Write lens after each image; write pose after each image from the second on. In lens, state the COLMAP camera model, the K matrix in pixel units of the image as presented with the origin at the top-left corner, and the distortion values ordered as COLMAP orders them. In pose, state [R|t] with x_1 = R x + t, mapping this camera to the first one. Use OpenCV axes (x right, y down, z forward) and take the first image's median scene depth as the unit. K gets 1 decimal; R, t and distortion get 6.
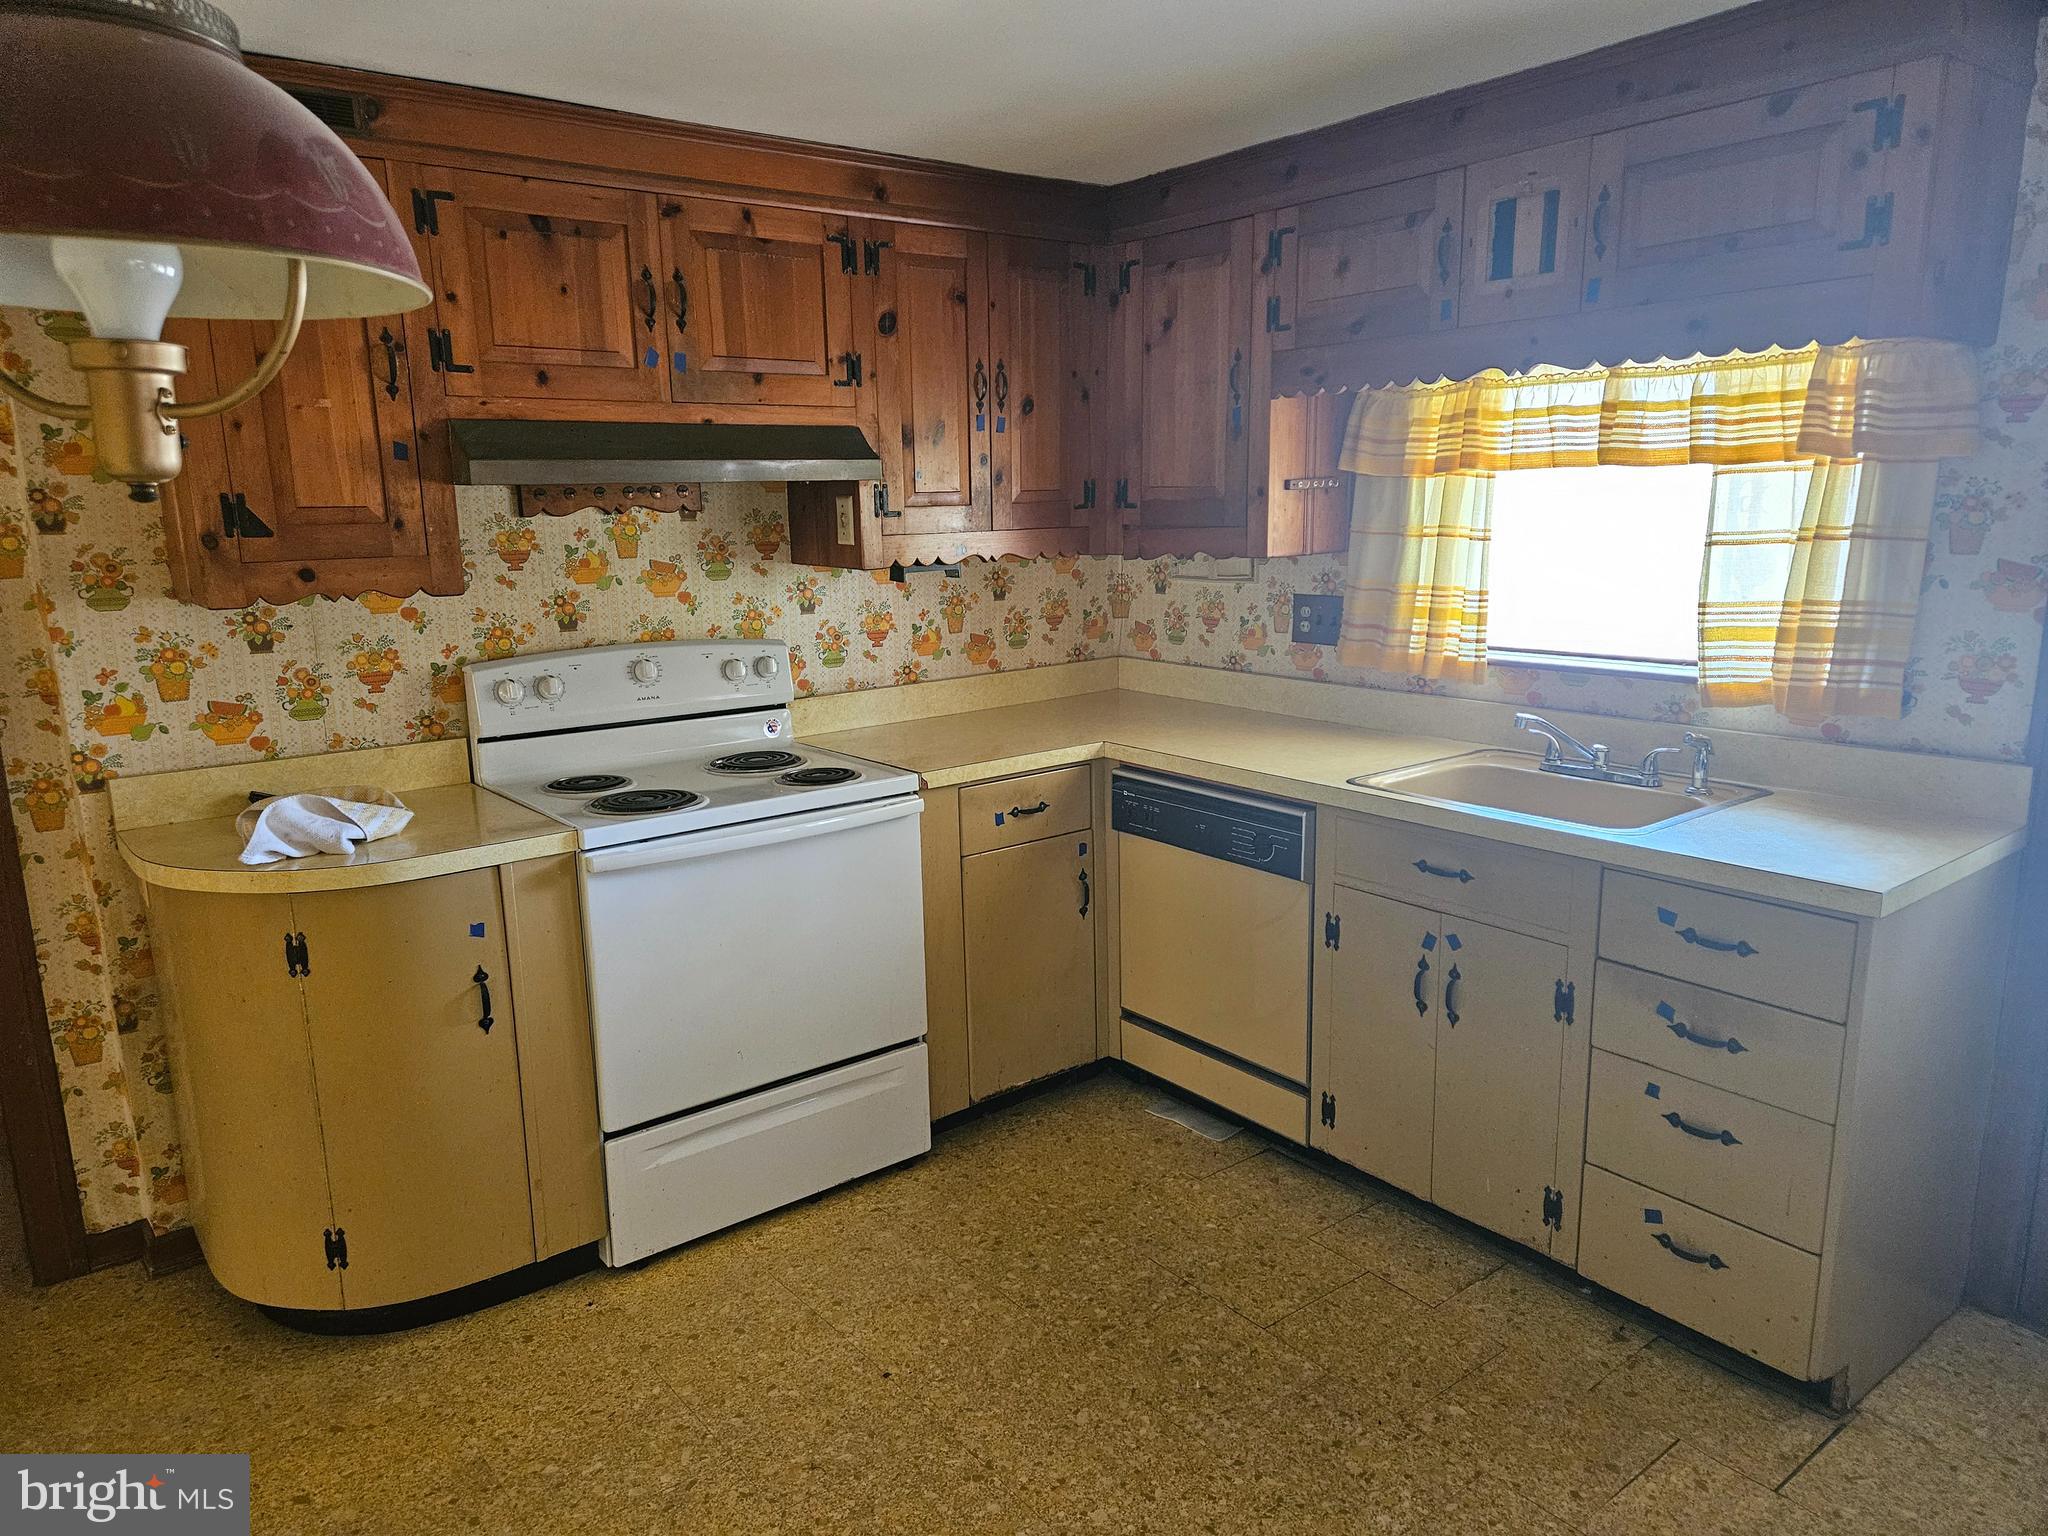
lens RADIAL K [[1386.2, 0, 1029.1], [0, 1386.2, 772.8], [0, 0, 1]] dist [0.104328, -0.062492]
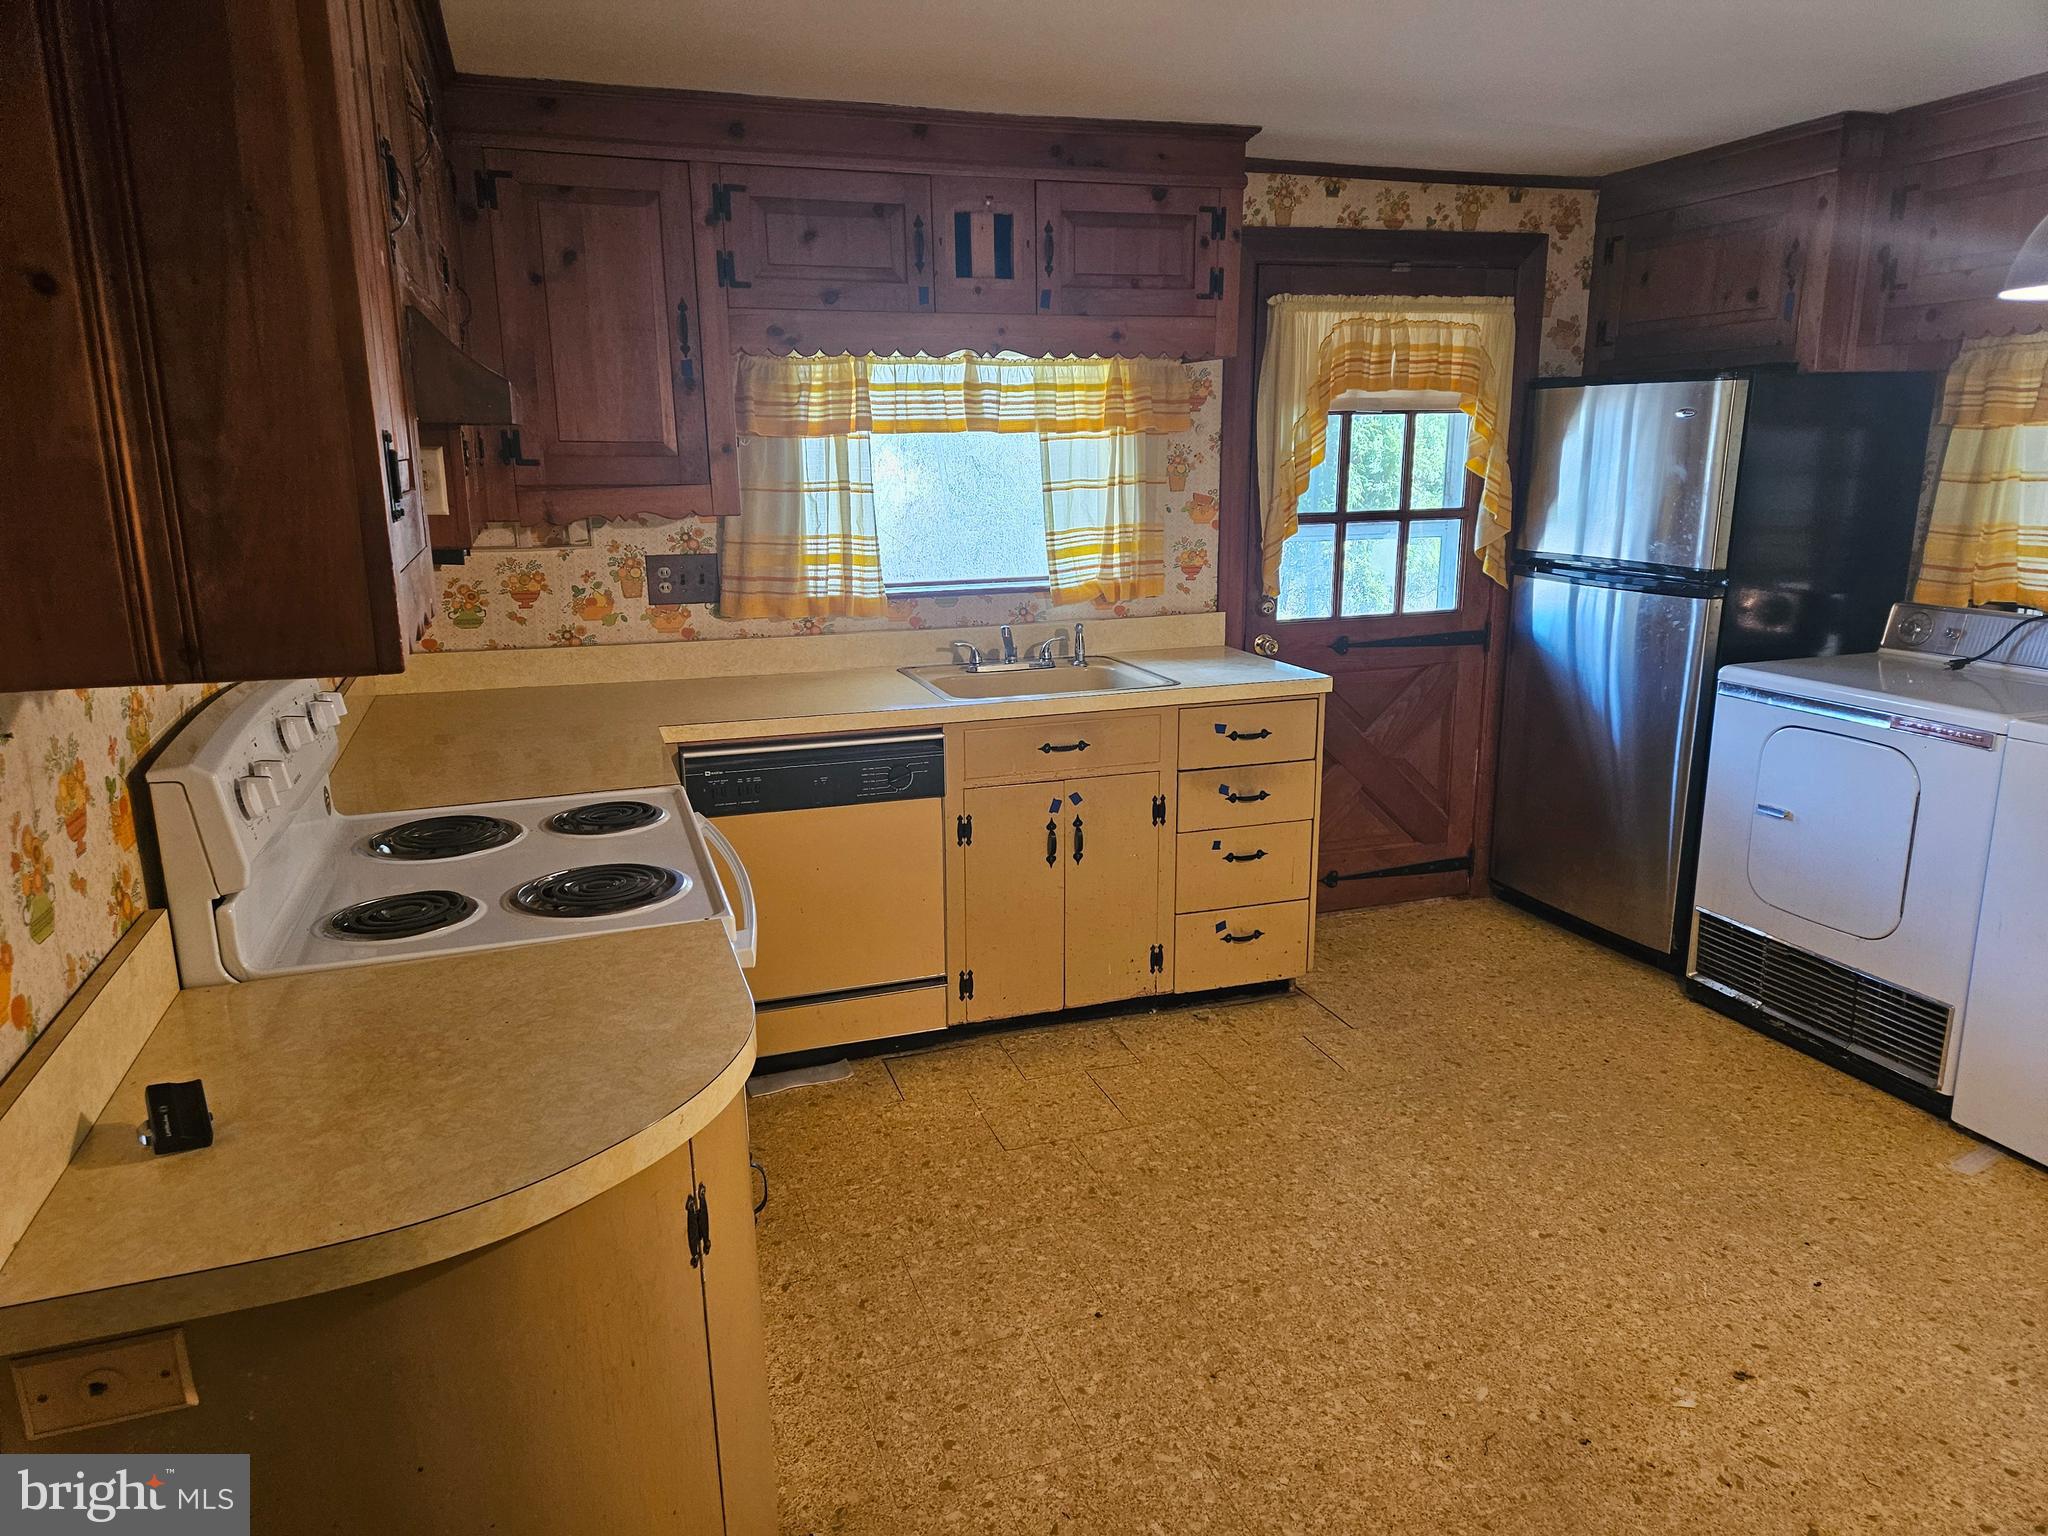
lens RADIAL K [[1361.8, 0, 1044.6], [0, 1361.8, 767.7], [0, 0, 1]] dist [0.100107, -0.074359]
pose [[0.328568, -0.207041, 0.921508, -0.814123], [0.195877, 0.969402, 0.147961, -0.093704], [-0.923945, 0.131887, 0.359069, 0.539993]]
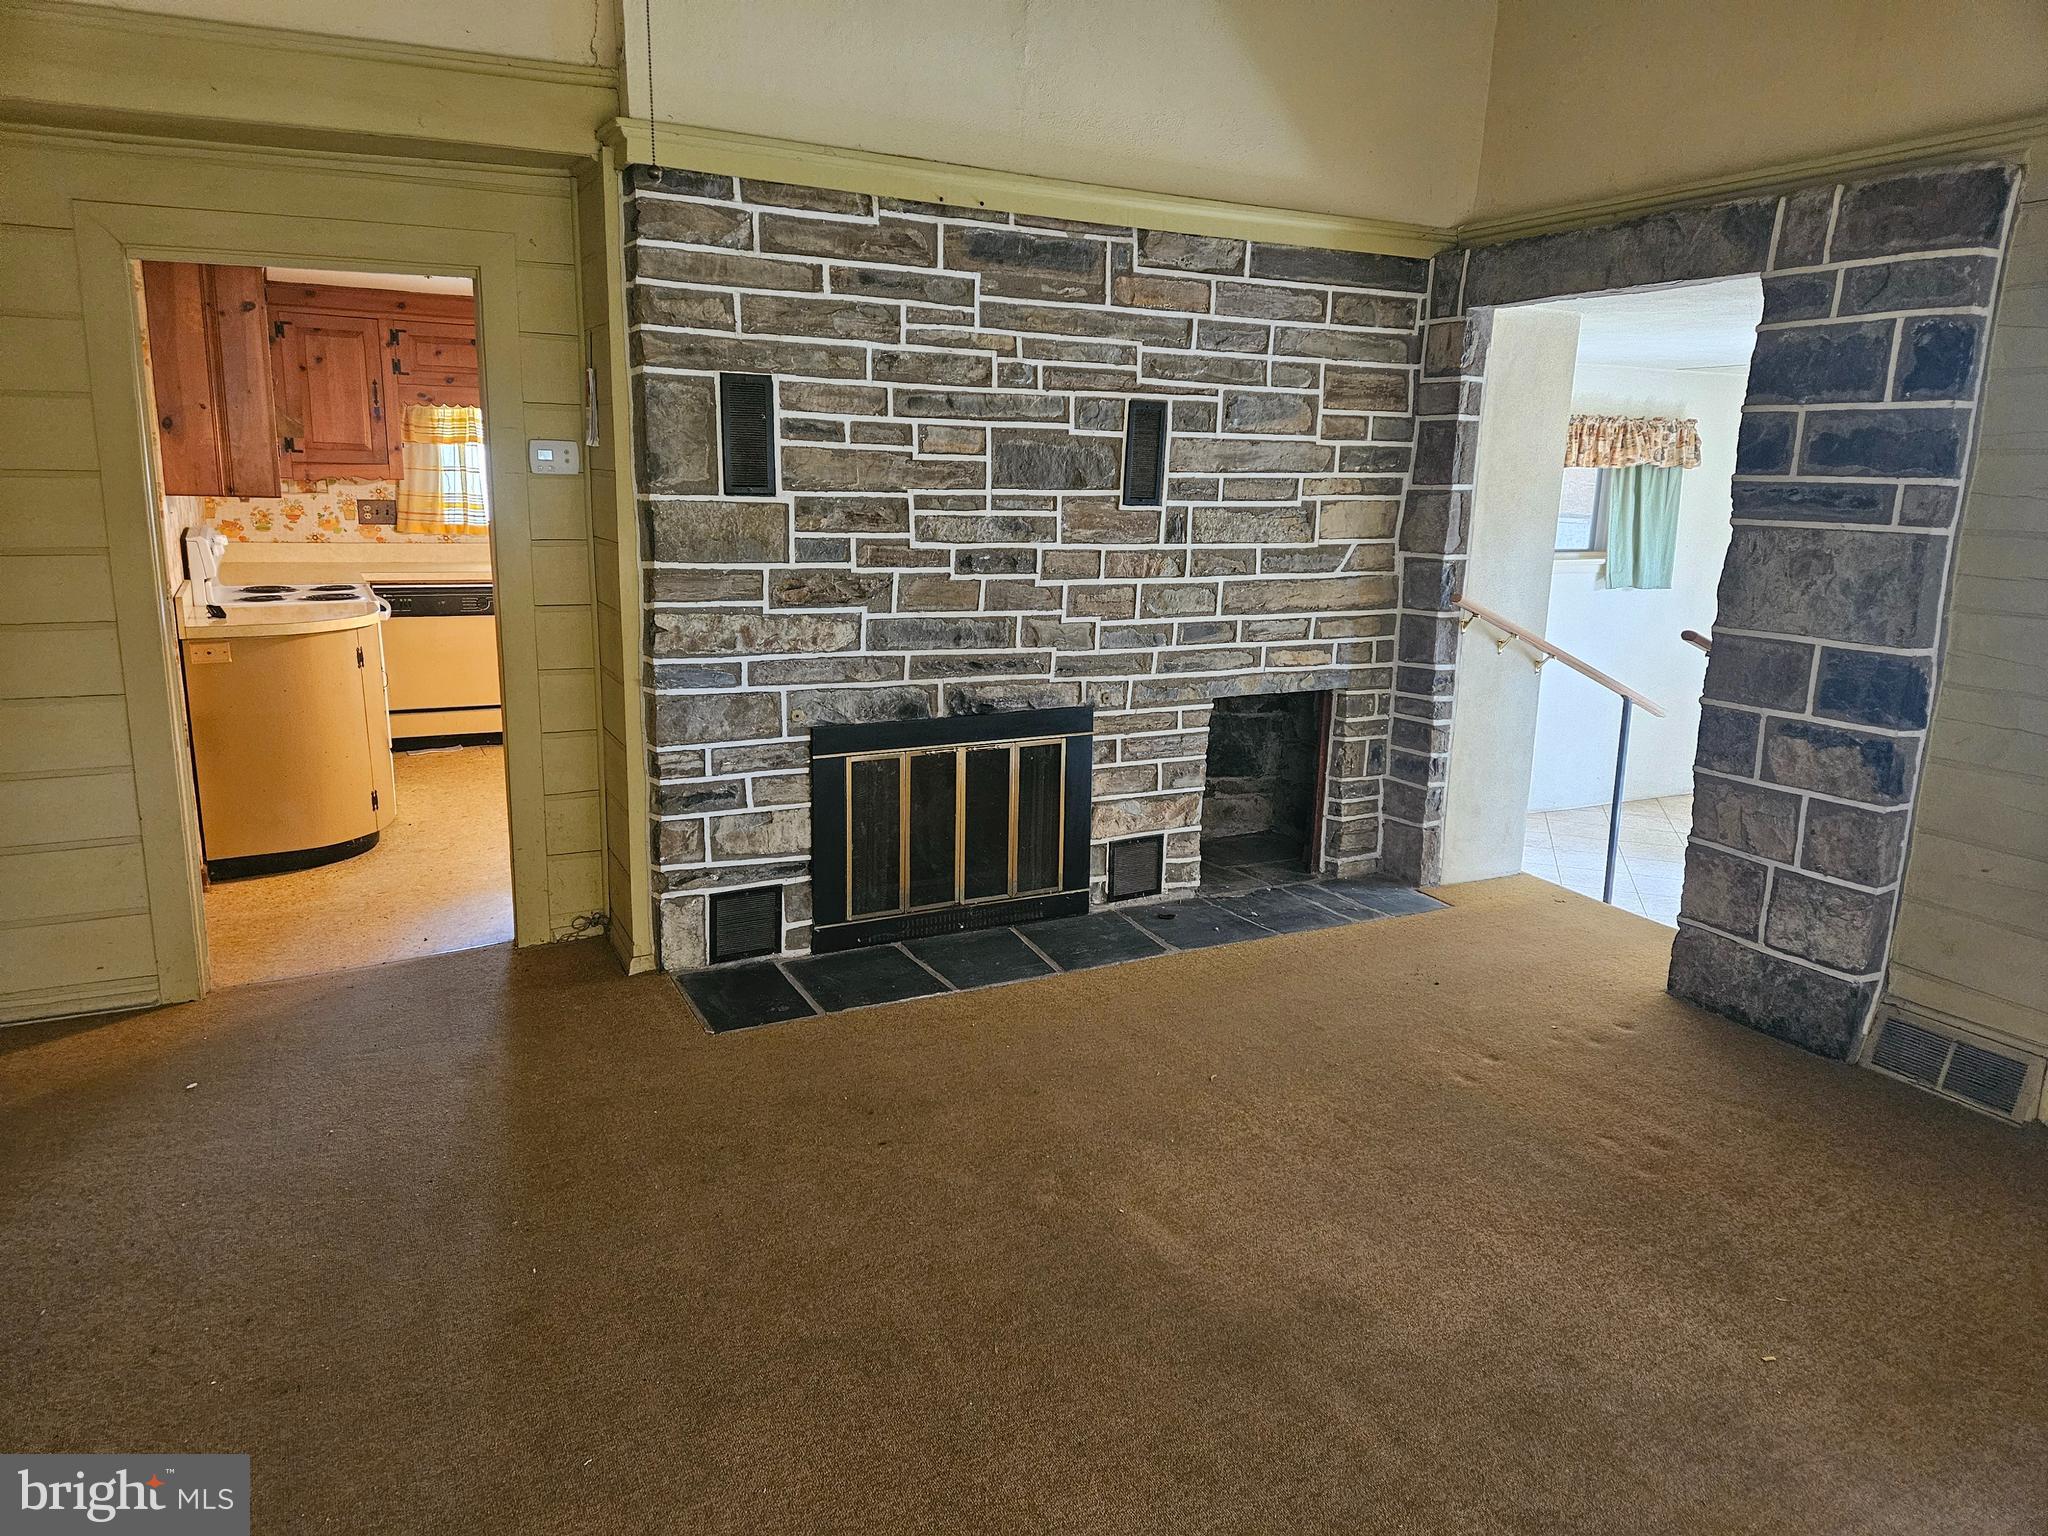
lens RADIAL K [[1362.5, 0, 1034.8], [0, 1362.5, 758.2], [0, 0, 1]] dist [0.044409, 0.000248]
pose [[0.177786, -0.190025, 0.965548, -2.035024], [0.170699, 0.972260, 0.159915, 0.099535], [-0.969151, 0.136388, 0.205291, -0.347804]]
